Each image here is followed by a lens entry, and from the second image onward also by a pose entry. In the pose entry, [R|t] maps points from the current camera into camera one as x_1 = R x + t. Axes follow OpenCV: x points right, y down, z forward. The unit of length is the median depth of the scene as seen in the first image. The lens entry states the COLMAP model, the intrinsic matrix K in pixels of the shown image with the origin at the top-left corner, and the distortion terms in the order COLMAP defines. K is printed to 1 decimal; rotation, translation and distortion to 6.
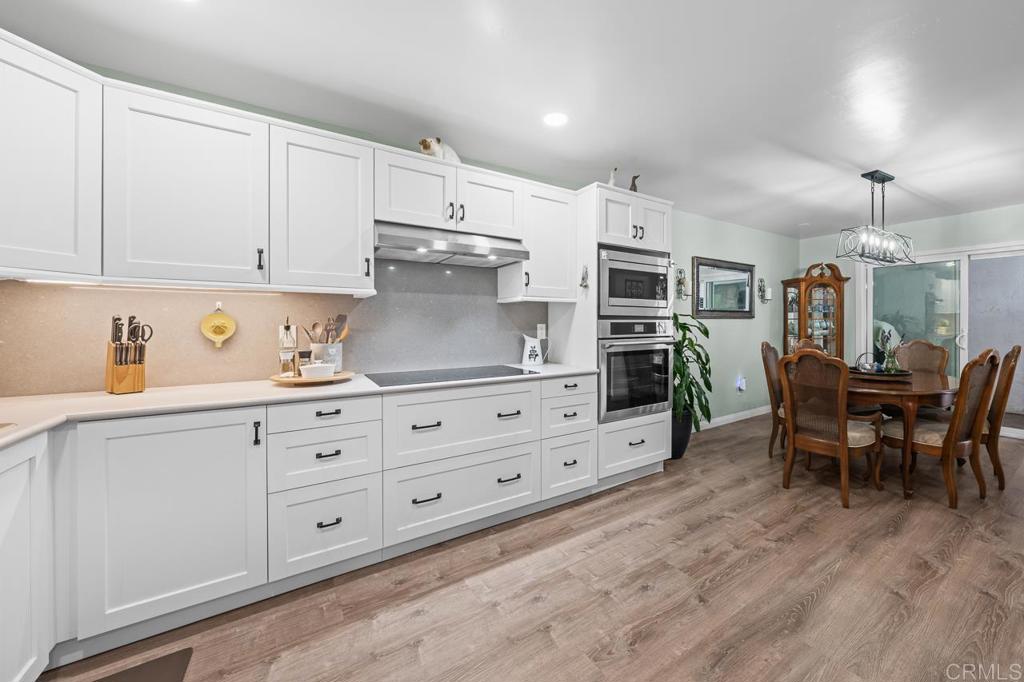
lens RADIAL K [[380.6, 0, 548.7], [0, 380.6, 322.4], [0, 0, 1]] dist [-0.001090, -0.000129]
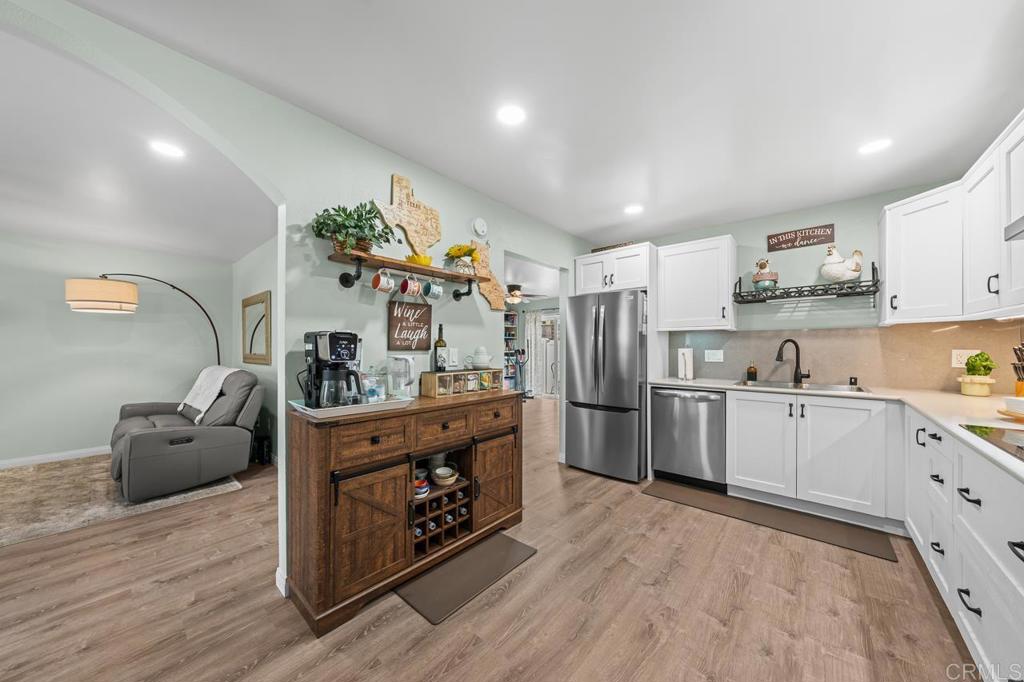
lens RADIAL K [[355.5, 0, 511.0], [0, 355.5, 344.7], [0, 0, 1]] dist [-0.004397, 0.000036]
pose [[-0.964013, 0.003785, -0.265828, 0.557373], [0.006051, 0.999952, -0.007706, -0.005806], [0.265786, -0.009038, -0.963990, 1.177746]]
